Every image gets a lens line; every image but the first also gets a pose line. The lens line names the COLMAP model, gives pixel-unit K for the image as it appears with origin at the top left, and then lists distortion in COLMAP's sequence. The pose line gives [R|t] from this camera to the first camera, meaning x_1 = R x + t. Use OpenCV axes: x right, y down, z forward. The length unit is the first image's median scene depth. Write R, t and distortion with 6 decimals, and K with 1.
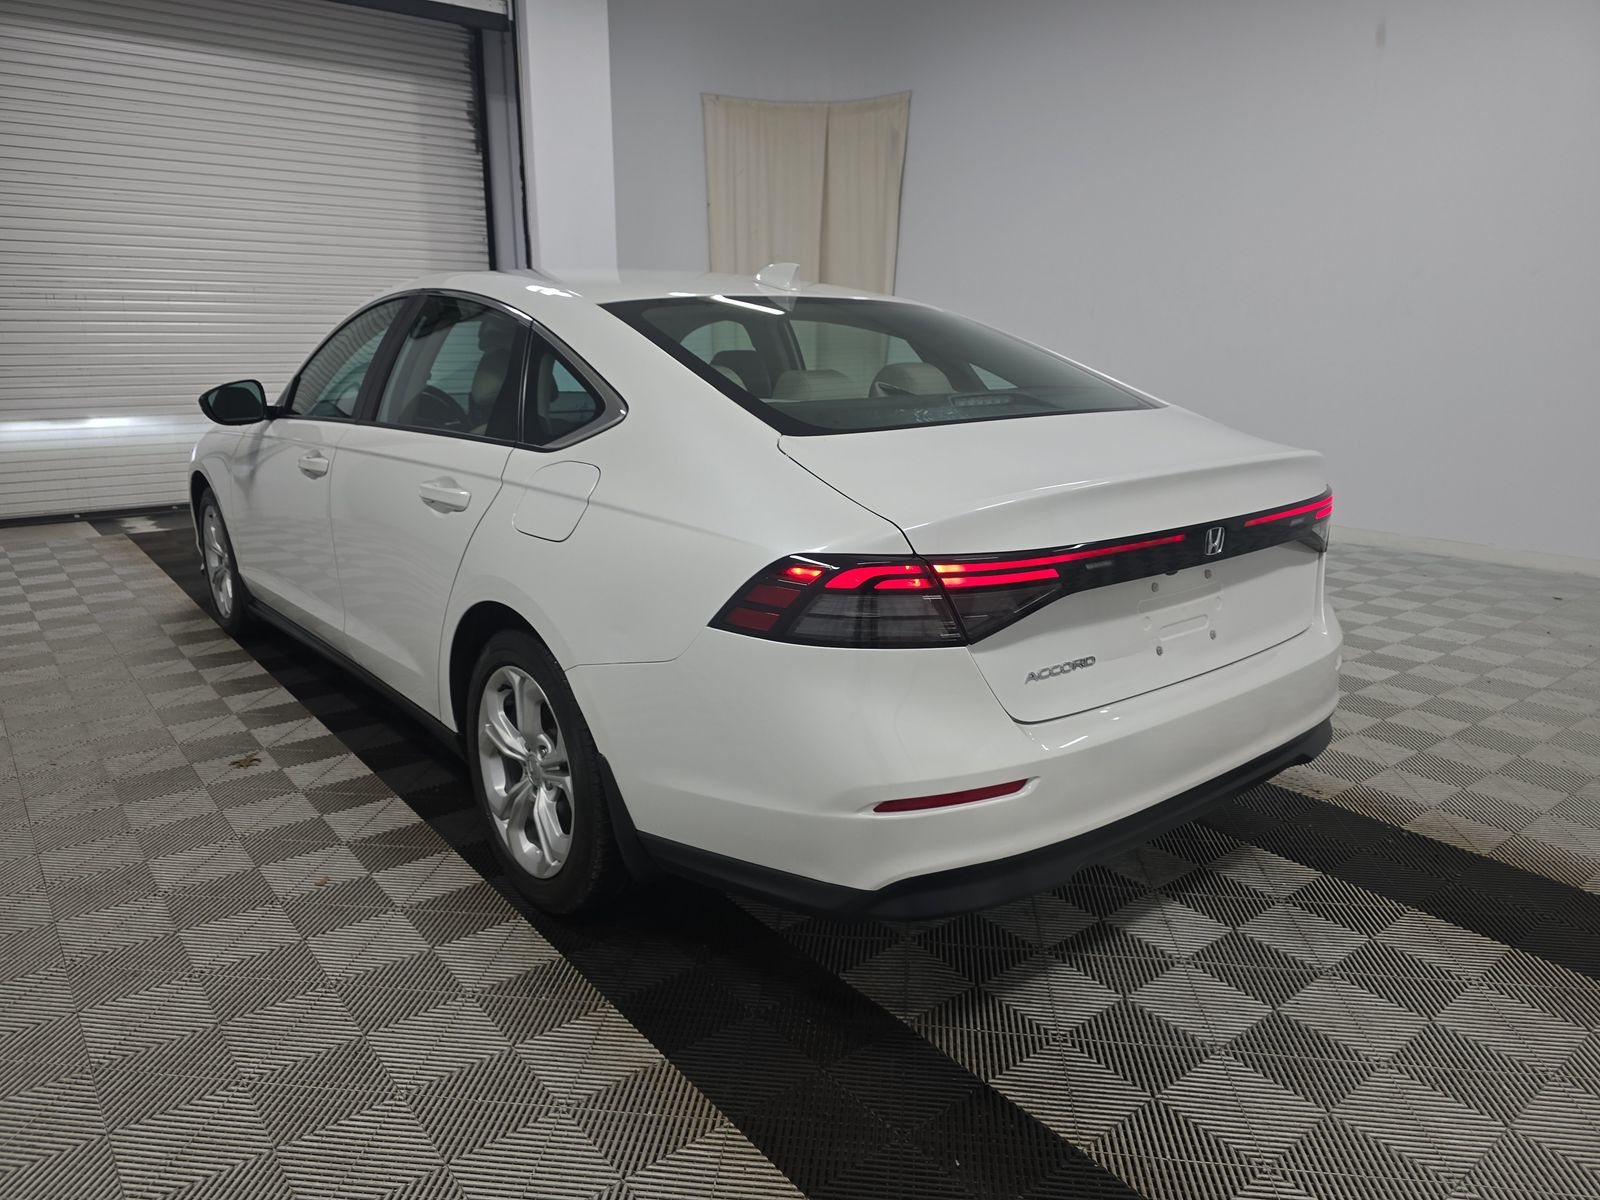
lens RADIAL K [[1118.6, 0, 809.7], [0, 1118.6, 610.7], [0, 0, 1]] dist [0.017587, -0.012670]
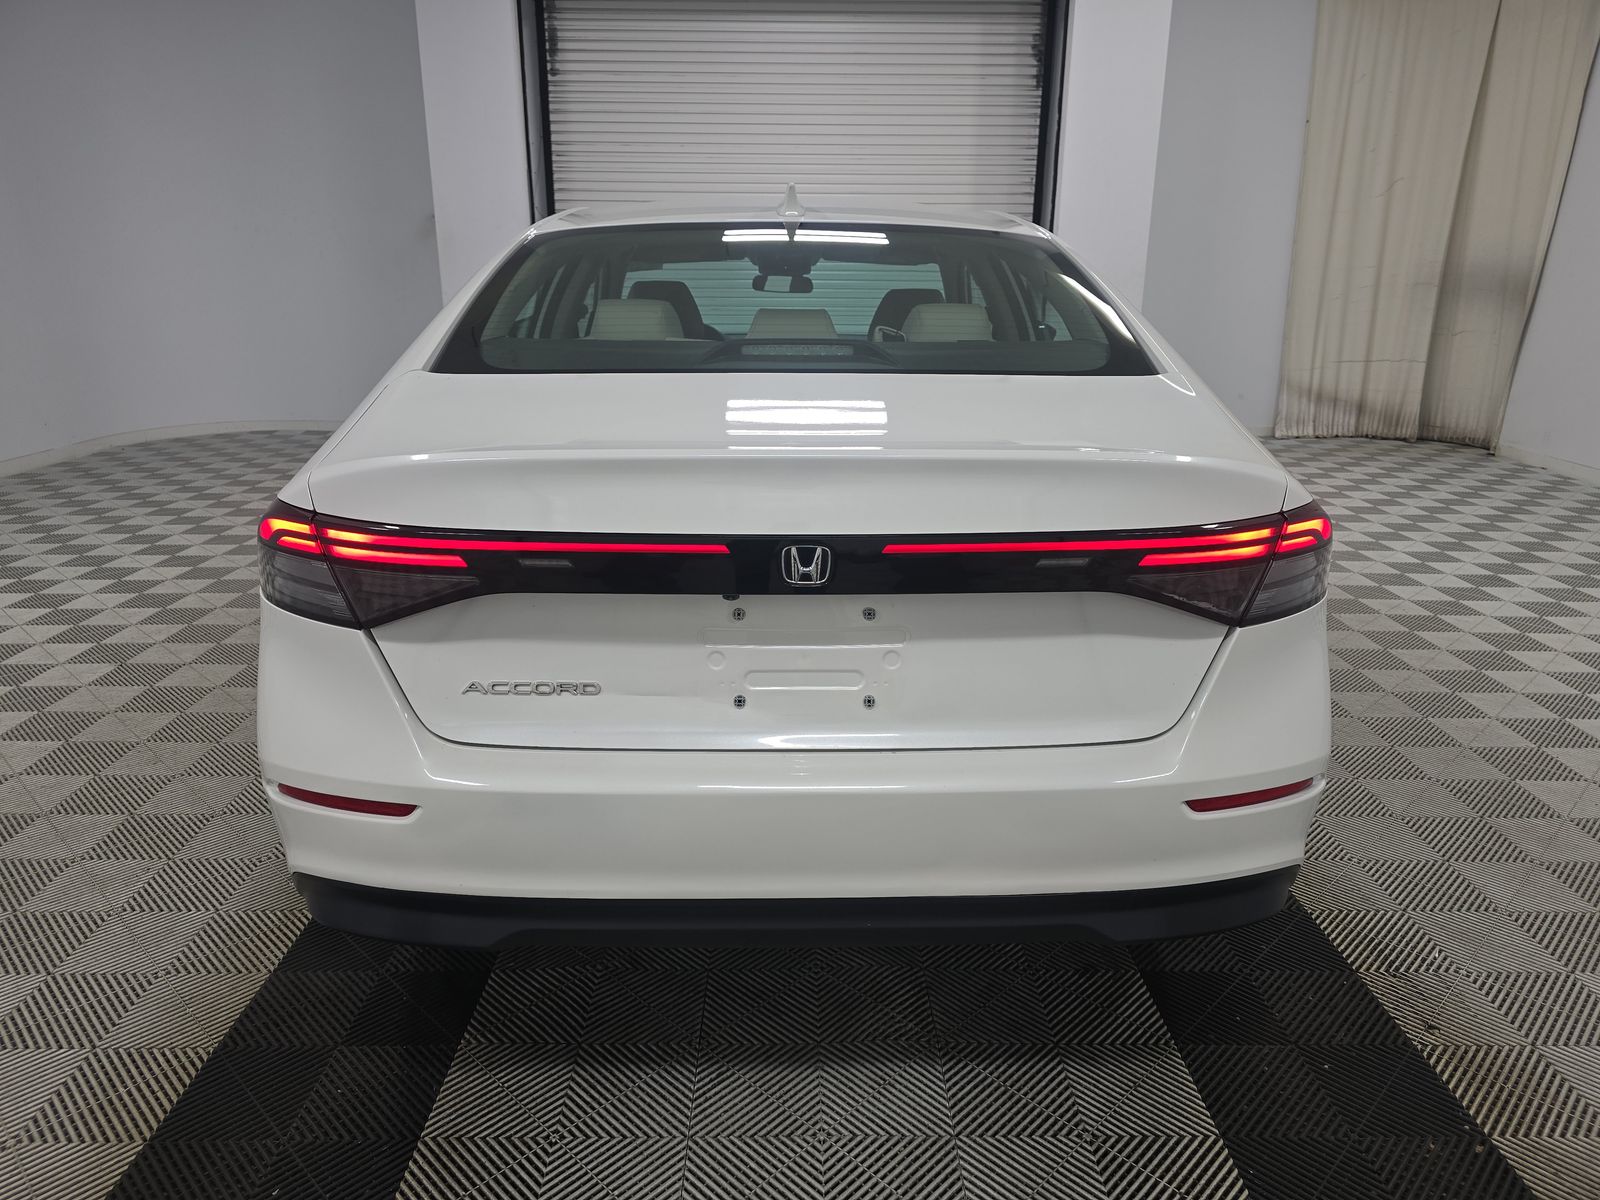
lens RADIAL K [[1118.6, 0, 793.7], [0, 1118.6, 605.9], [0, 0, 1]] dist [0.017587, -0.012670]
pose [[0.773127, 0.178836, -0.608517, 0.730644], [-0.155710, 0.983581, 0.091233, -0.092198], [0.614841, 0.024217, 0.788279, 0.429778]]
